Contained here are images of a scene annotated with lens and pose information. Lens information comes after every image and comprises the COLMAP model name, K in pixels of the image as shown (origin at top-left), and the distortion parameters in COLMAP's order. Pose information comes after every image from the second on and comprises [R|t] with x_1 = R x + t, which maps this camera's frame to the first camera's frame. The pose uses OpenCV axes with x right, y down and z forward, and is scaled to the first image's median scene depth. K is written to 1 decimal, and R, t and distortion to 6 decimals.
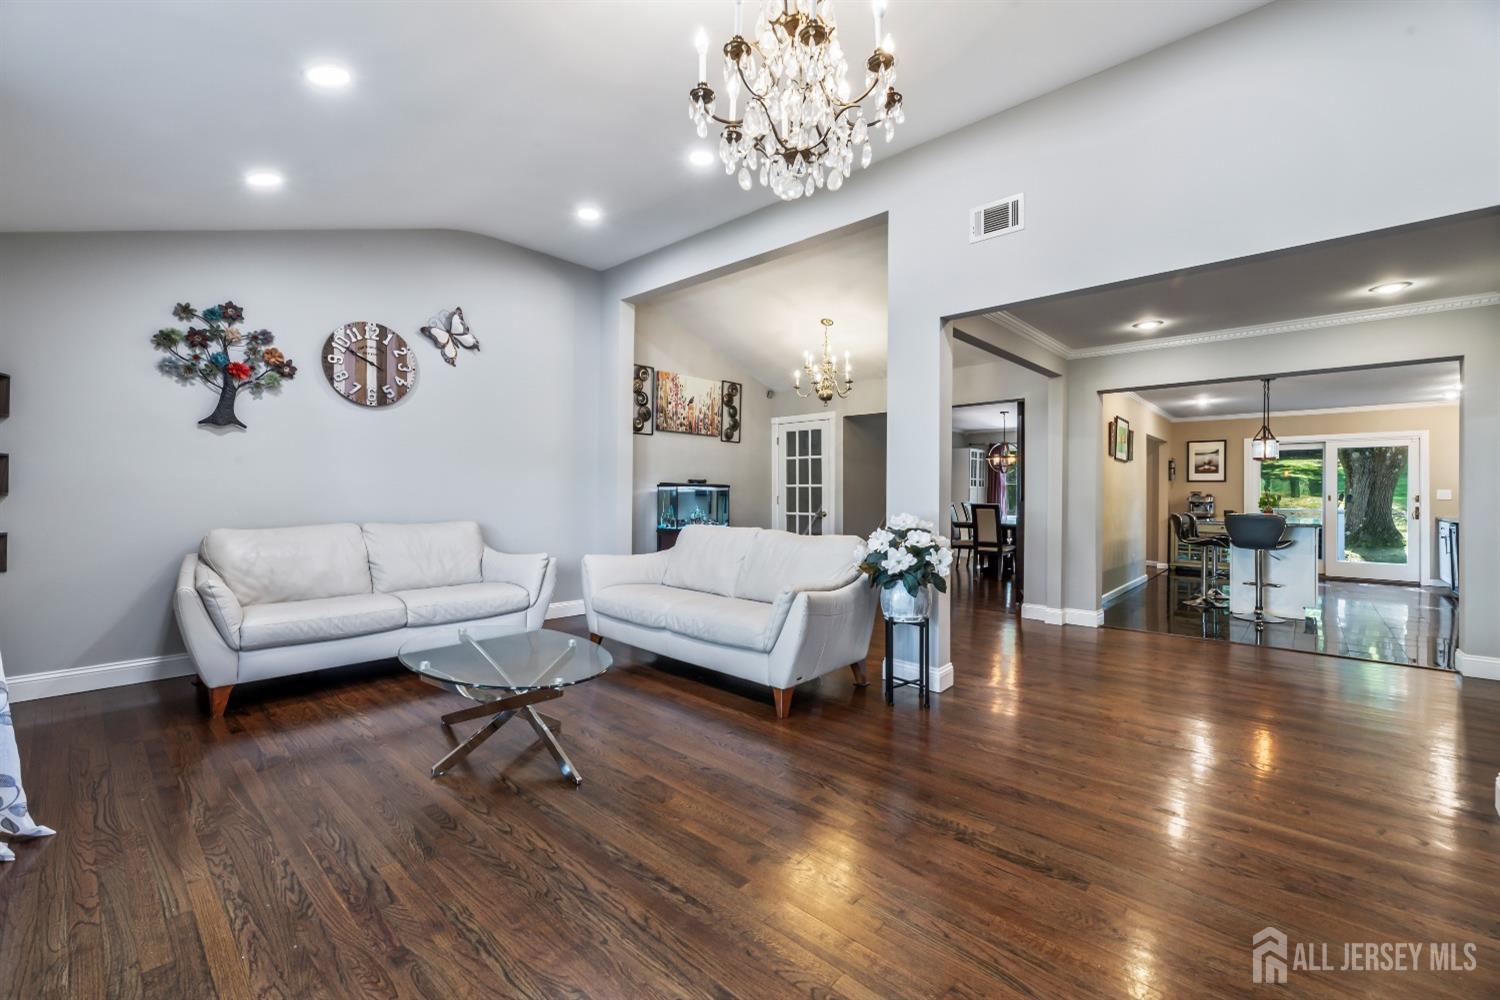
lens RADIAL K [[610.3, 0, 744.9], [0, 610.3, 493.0], [0, 0, 1]] dist [-0.003136, -0.000428]
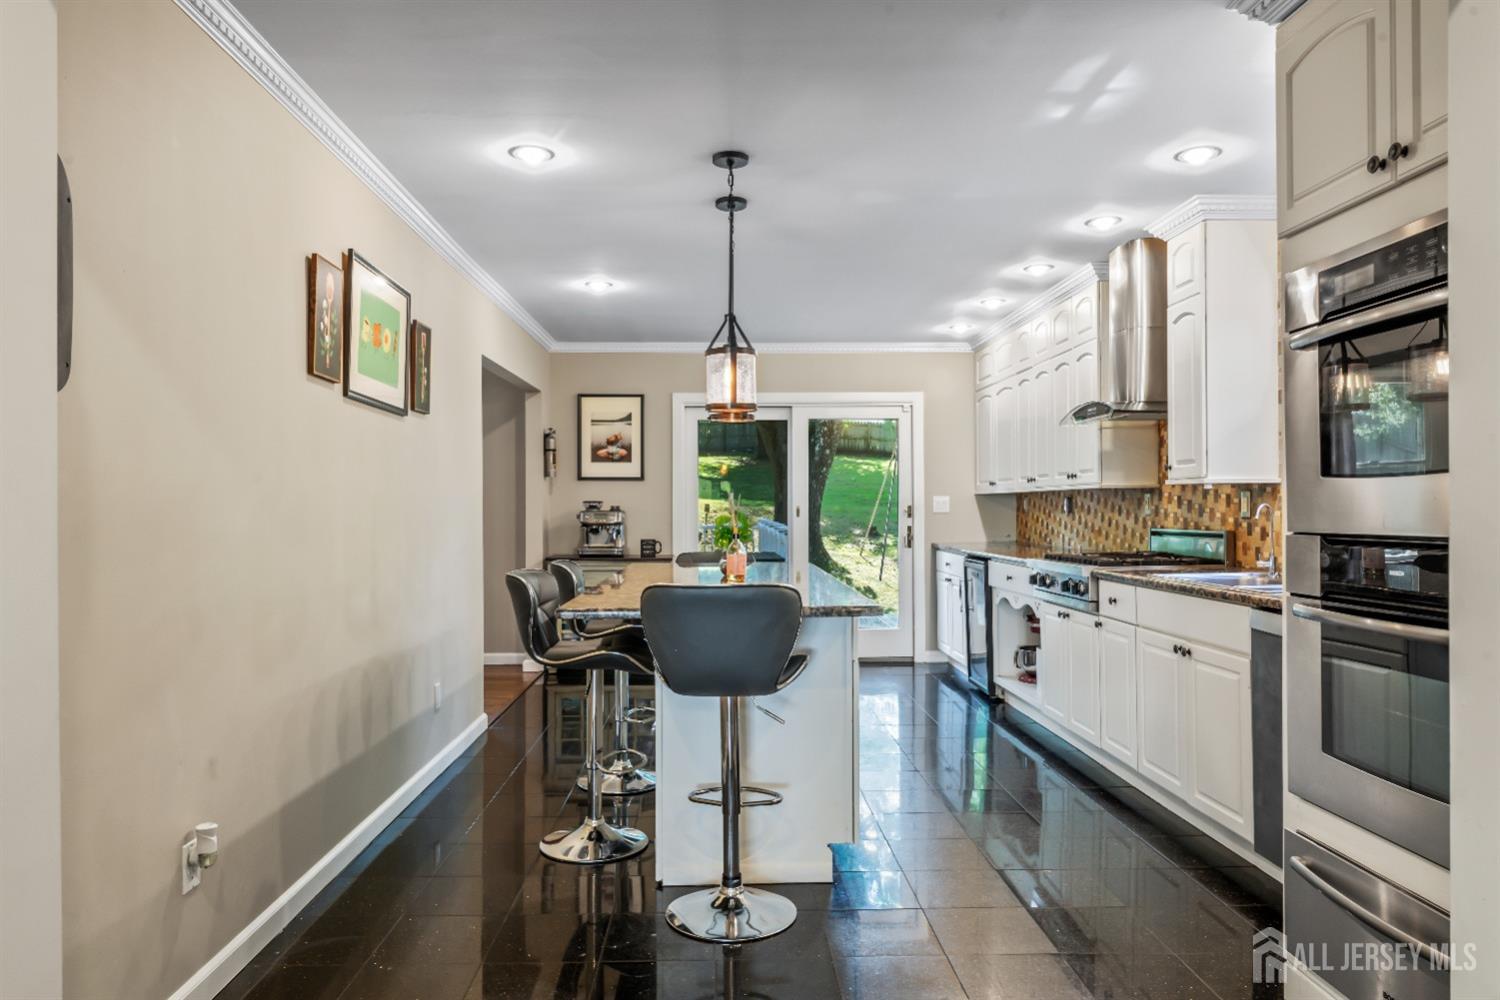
lens RADIAL K [[1047.8, 0, 751.3], [0, 1047.8, 500.8], [0, 0, 1]] dist [0.002448, 0.001153]
pose [[0.716873, -0.005083, 0.697185, 0.313875], [0.006187, 0.999980, 0.000928, -0.002714], [-0.697176, 0.003648, 0.716891, 0.398505]]
